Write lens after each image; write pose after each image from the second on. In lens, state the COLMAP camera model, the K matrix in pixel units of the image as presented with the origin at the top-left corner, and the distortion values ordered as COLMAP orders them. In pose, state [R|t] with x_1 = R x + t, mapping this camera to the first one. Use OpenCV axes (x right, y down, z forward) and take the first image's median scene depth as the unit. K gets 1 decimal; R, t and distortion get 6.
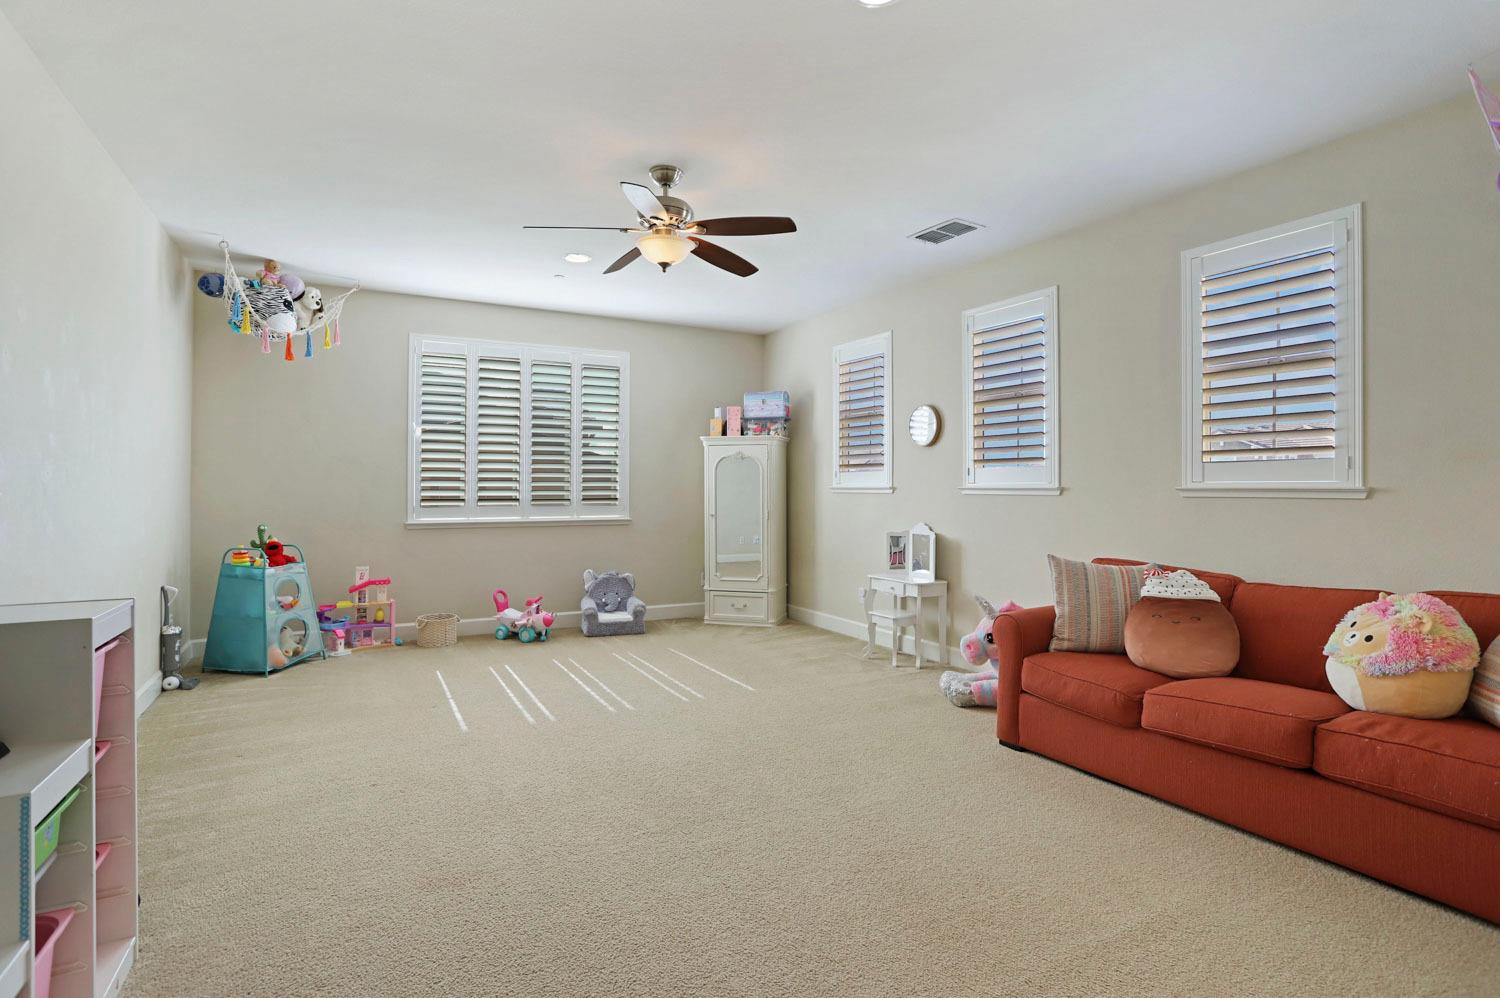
lens RADIAL K [[725.3, 0, 759.0], [0, 725.3, 489.0], [0, 0, 1]] dist [-0.060591, 0.023827]
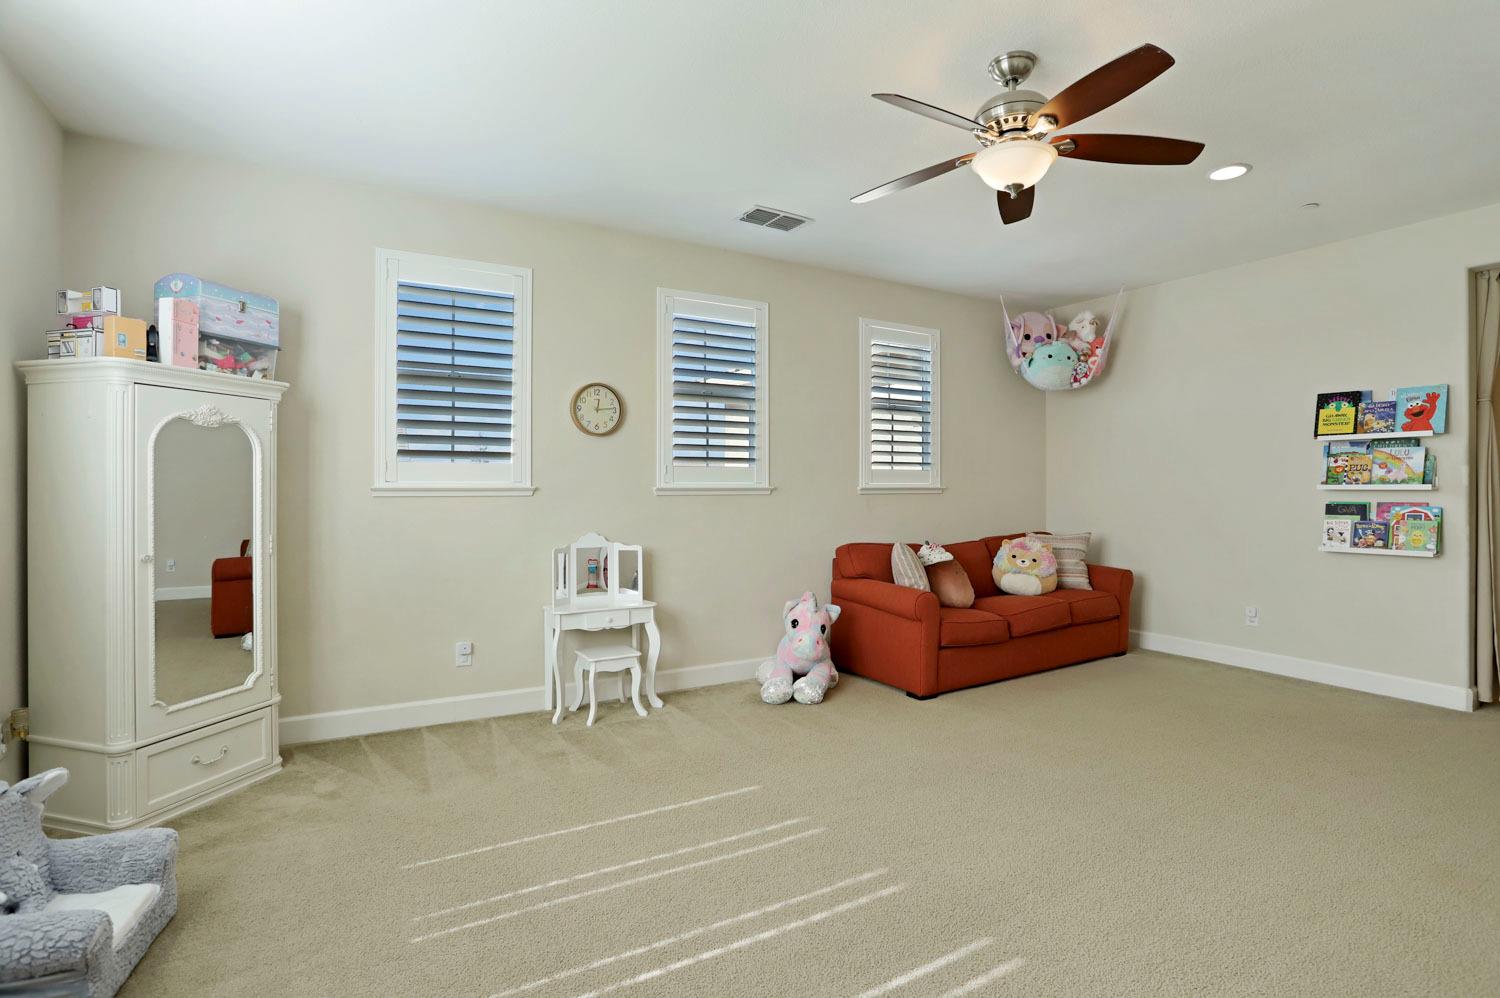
lens RADIAL K [[725.3, 0, 759.0], [0, 725.3, 489.0], [0, 0, 1]] dist [-0.060591, 0.023827]
pose [[-0.006495, -0.003947, 0.999971, -0.583737], [0.004176, 0.999983, 0.003974, -0.003401], [-0.999970, 0.004202, -0.006478, 0.859381]]
